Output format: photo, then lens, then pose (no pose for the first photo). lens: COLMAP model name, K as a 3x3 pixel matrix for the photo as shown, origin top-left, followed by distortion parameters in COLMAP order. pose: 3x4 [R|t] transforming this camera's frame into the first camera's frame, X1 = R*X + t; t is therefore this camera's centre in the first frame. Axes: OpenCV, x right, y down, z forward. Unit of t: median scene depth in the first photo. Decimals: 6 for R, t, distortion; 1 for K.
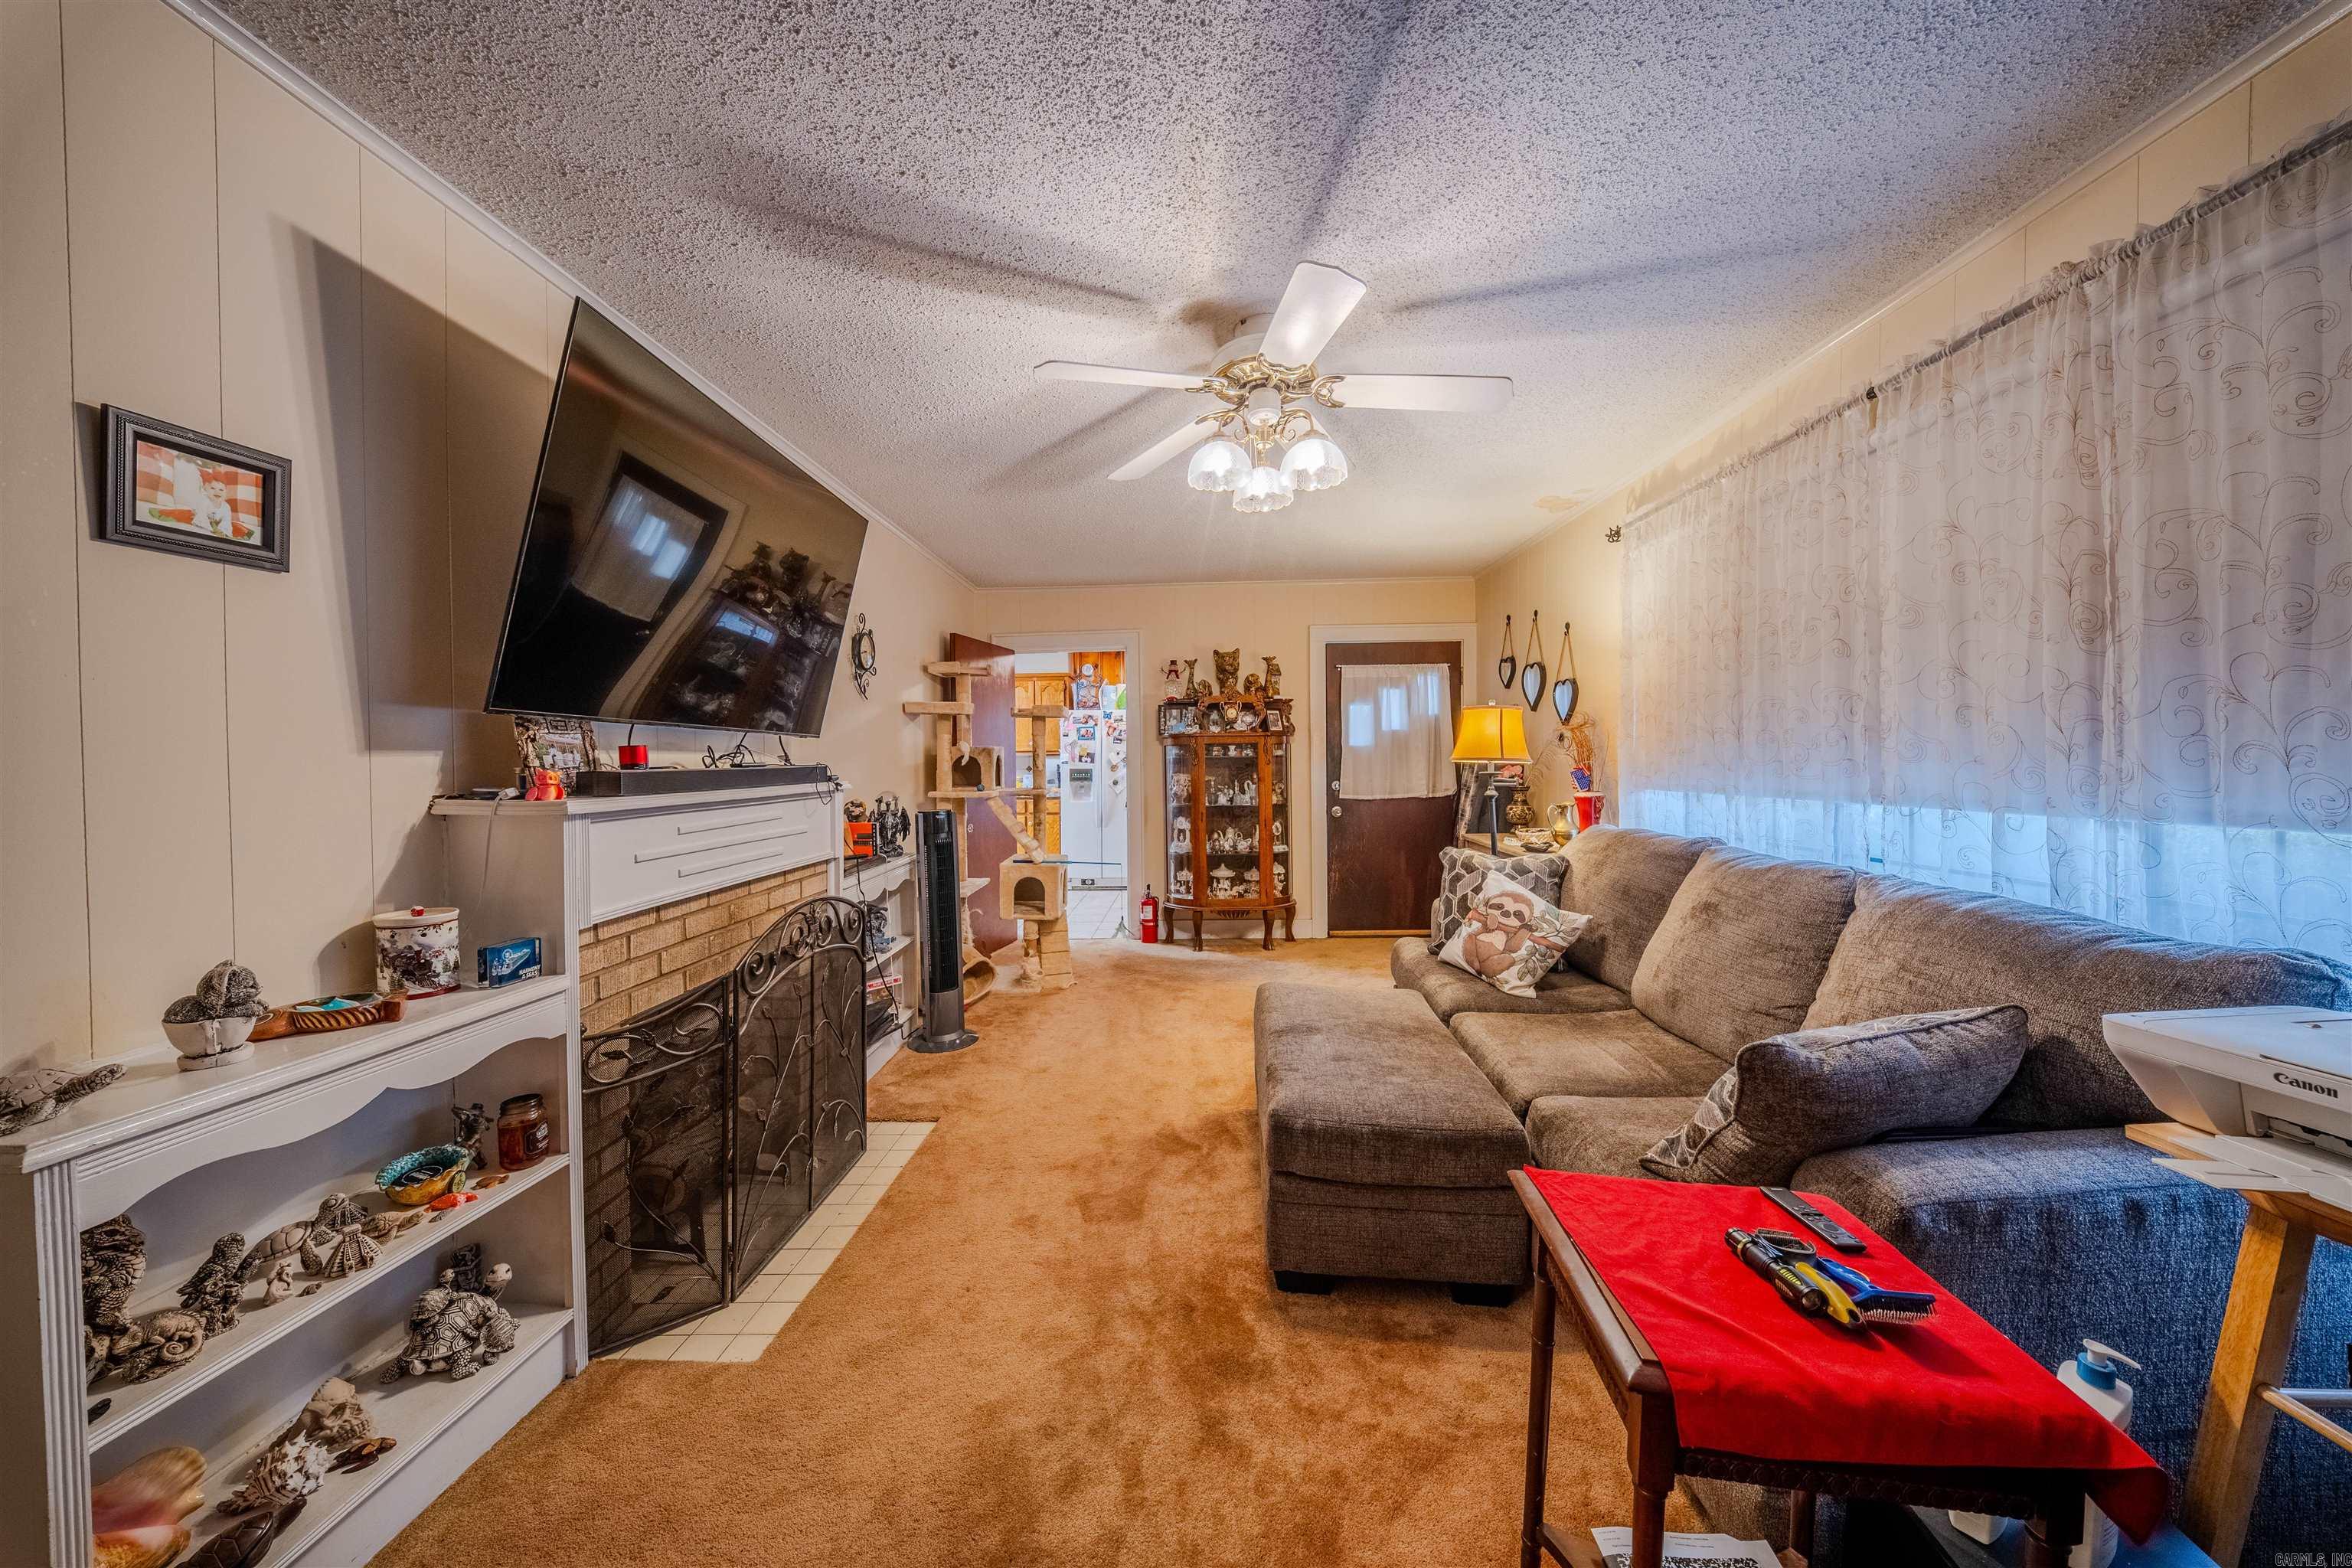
lens RADIAL K [[819.6, 0, 1166.7], [0, 819.6, 782.4], [0, 0, 1]] dist [0.004116, -0.003954]
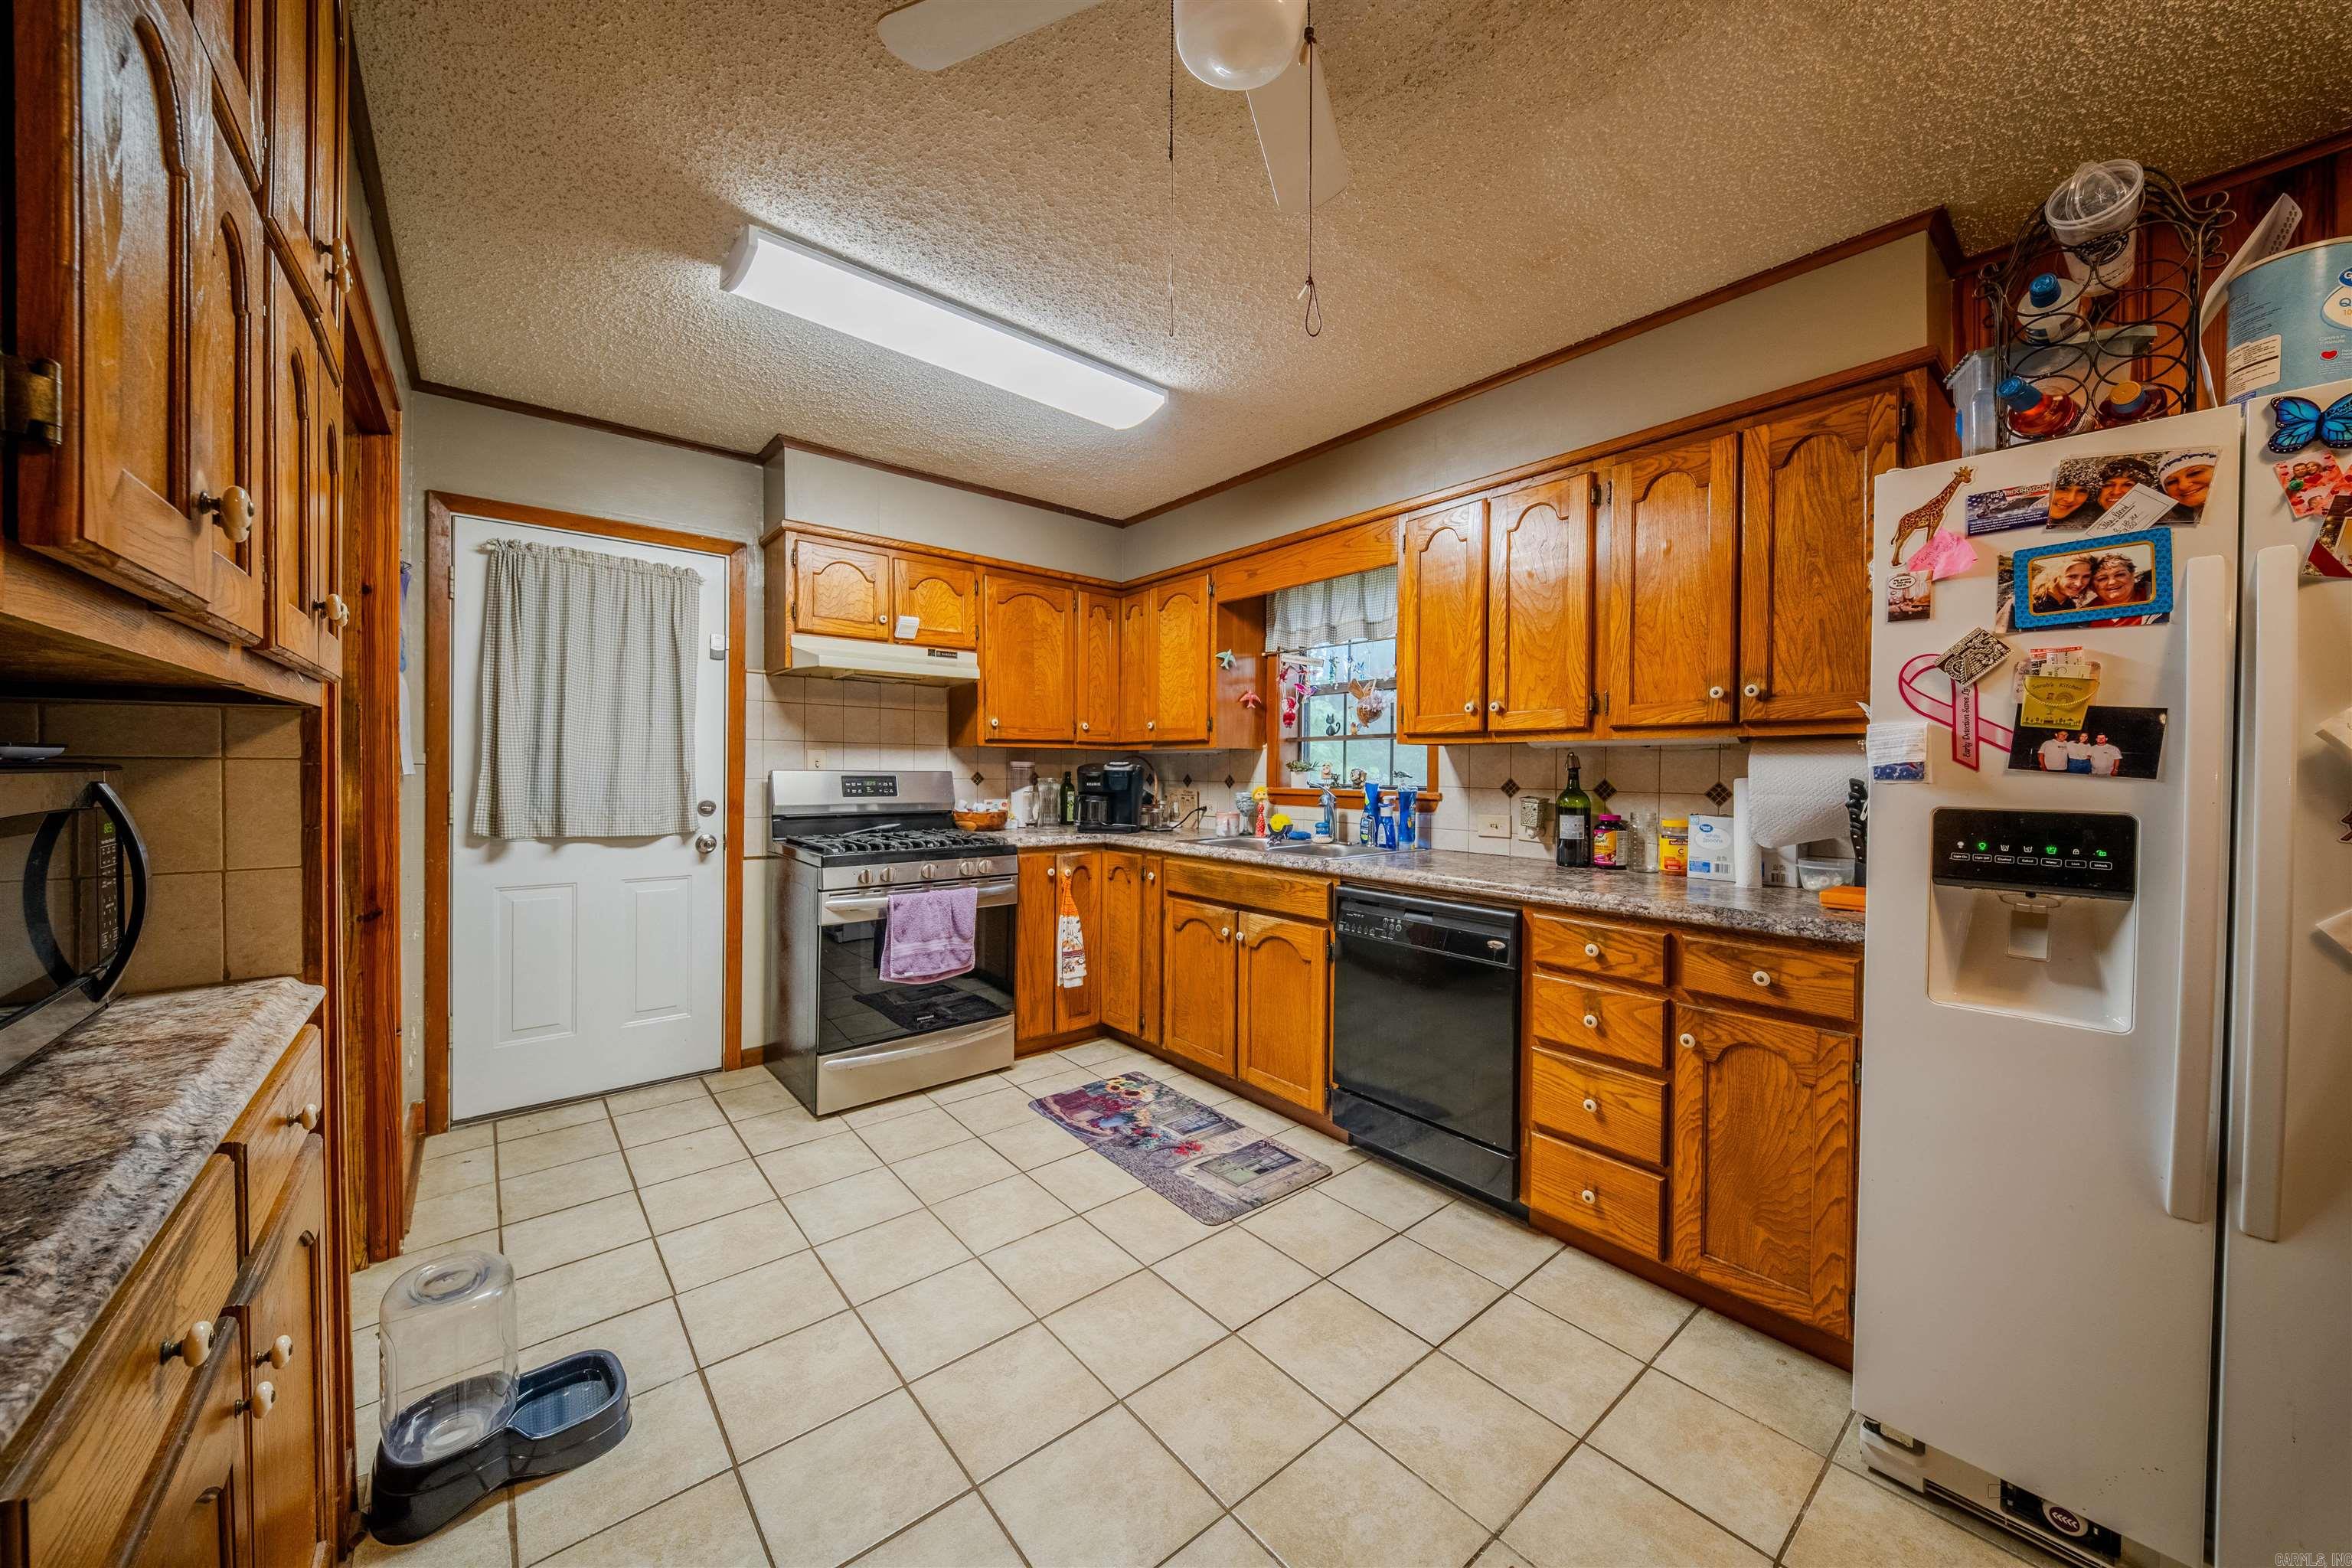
lens RADIAL K [[819.6, 0, 1175.0], [0, 819.6, 780.2], [0, 0, 1]] dist [0.004116, -0.003954]
pose [[0.665406, 0.013006, -0.746369, -0.141189], [-0.026158, 0.999640, -0.005901, -0.025475], [0.746024, 0.023450, 0.665506, 1.129678]]
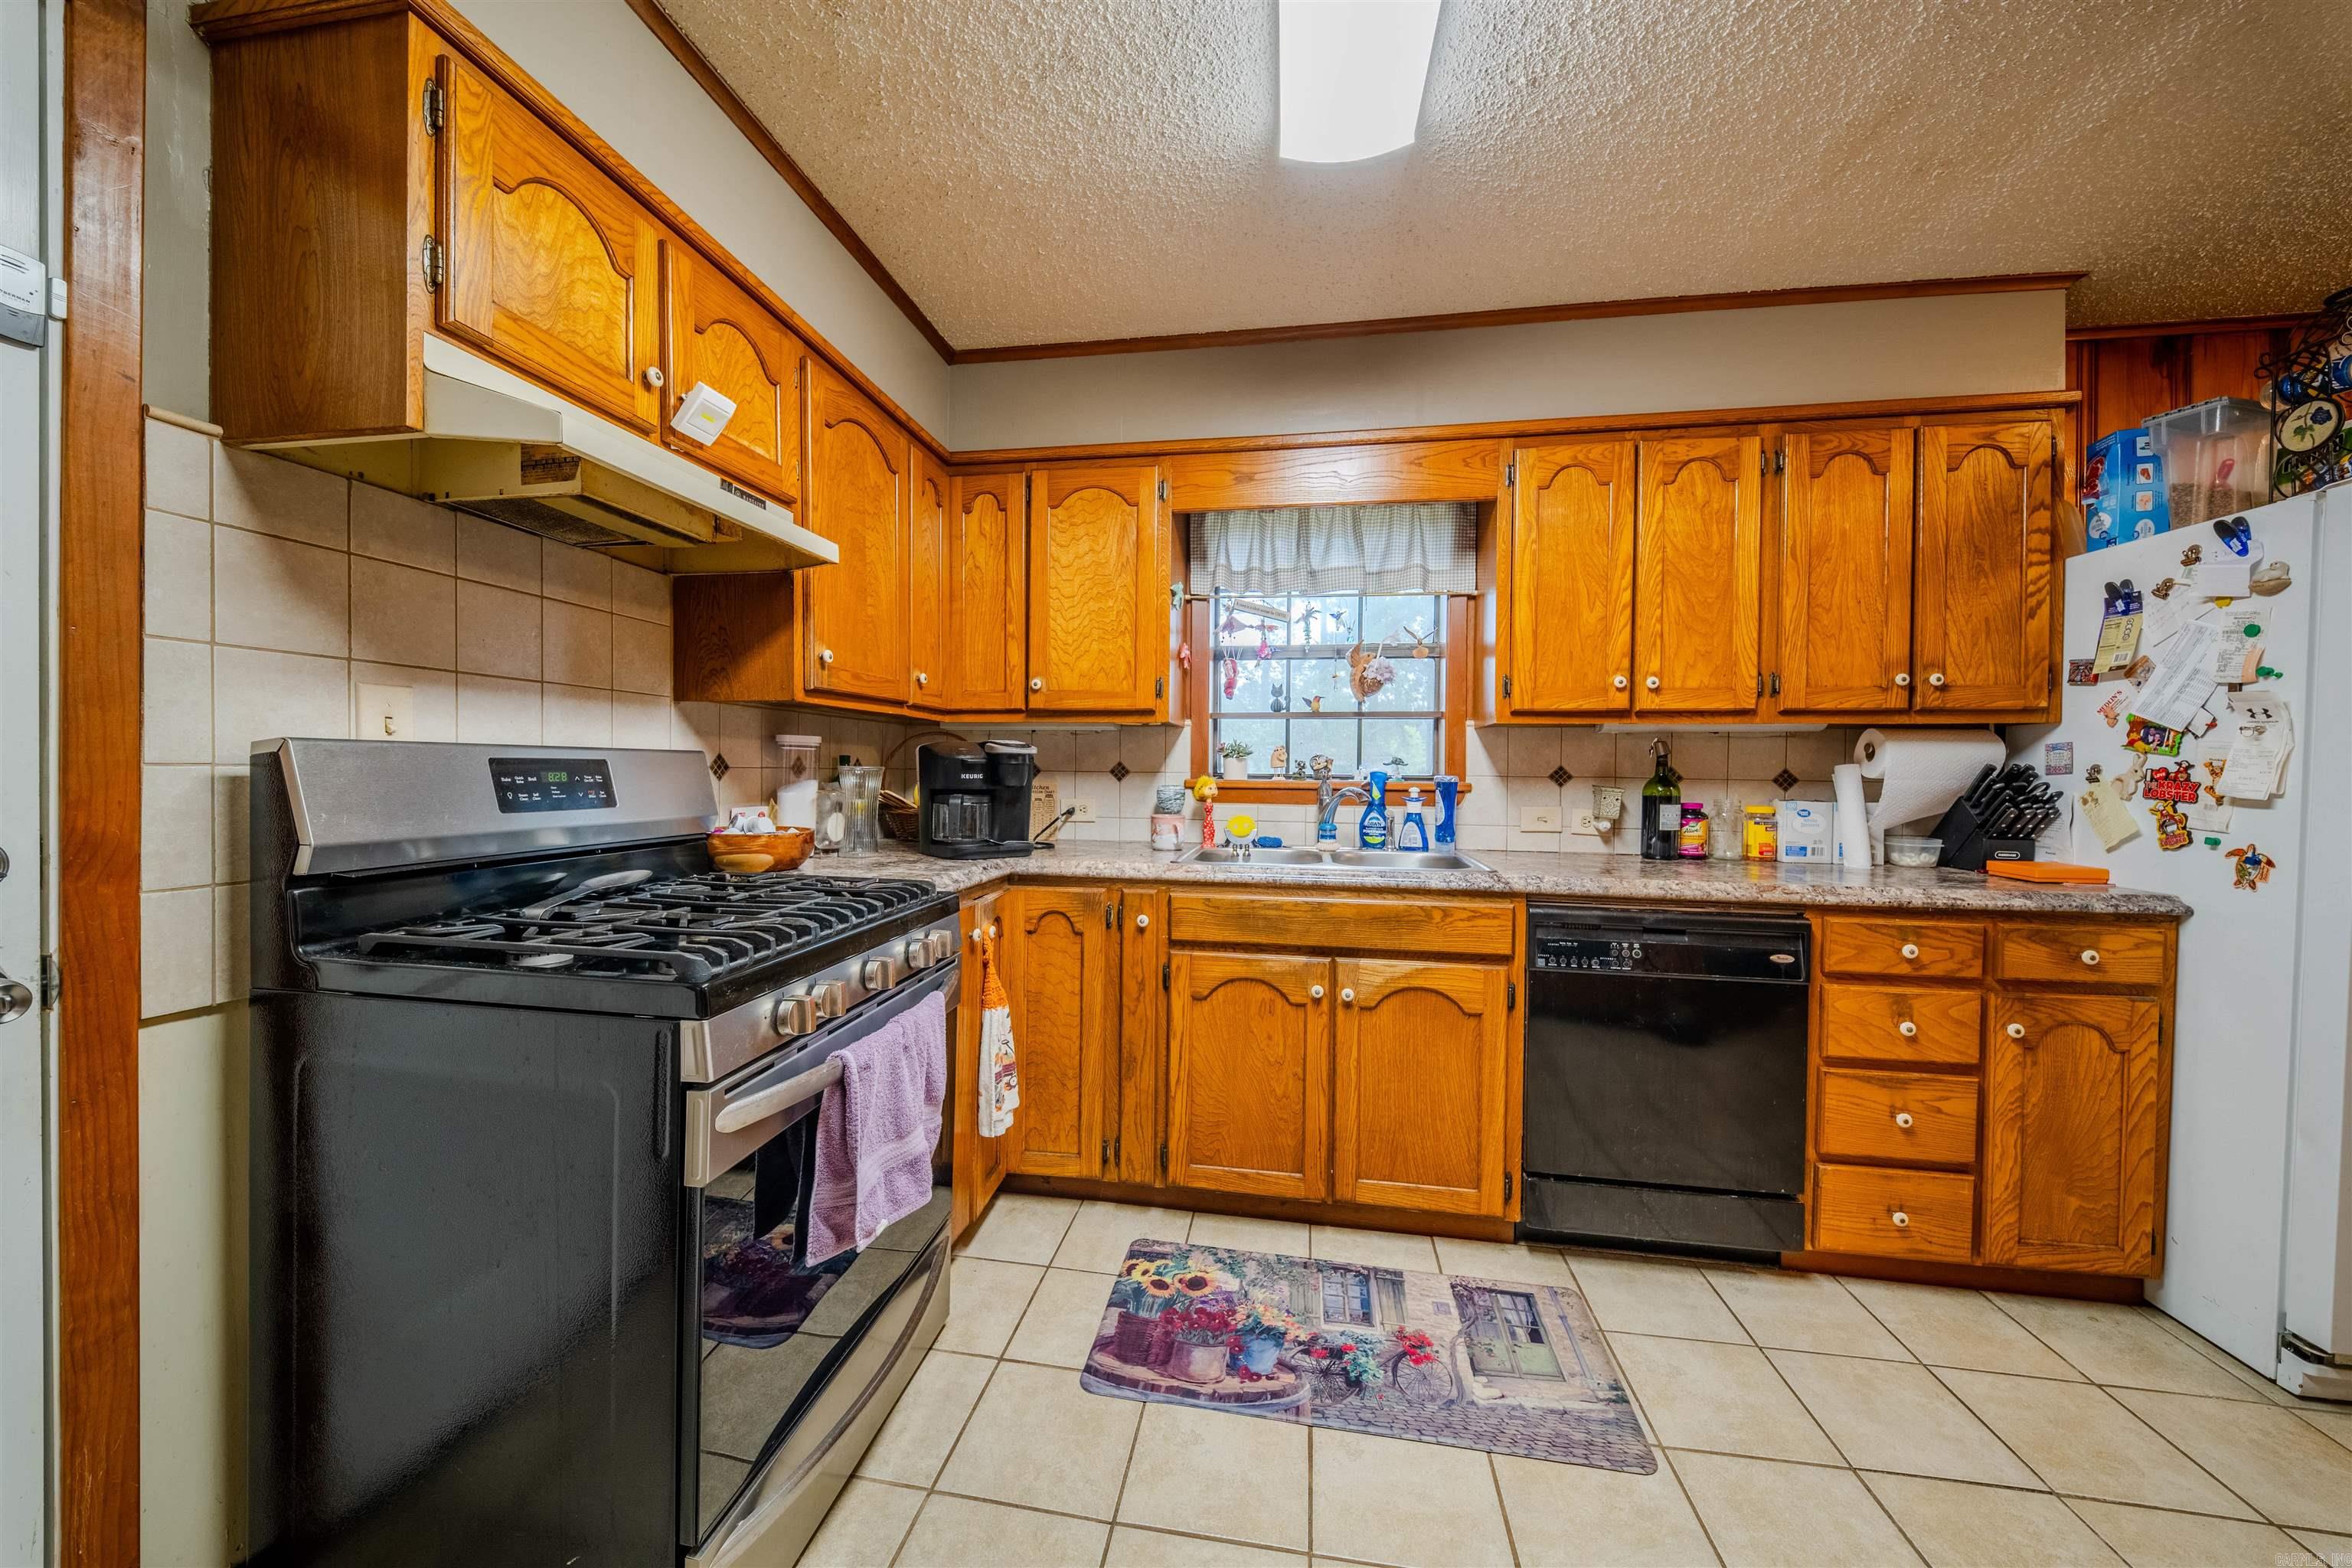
lens RADIAL K [[819.6, 0, 1178.4], [0, 819.6, 779.4], [0, 0, 1]] dist [0.004116, -0.003954]
pose [[0.992305, 0.009982, -0.123415, -0.554104], [-0.011665, 0.999848, -0.012926, -0.018745], [0.123267, 0.014266, 0.992271, 1.143998]]
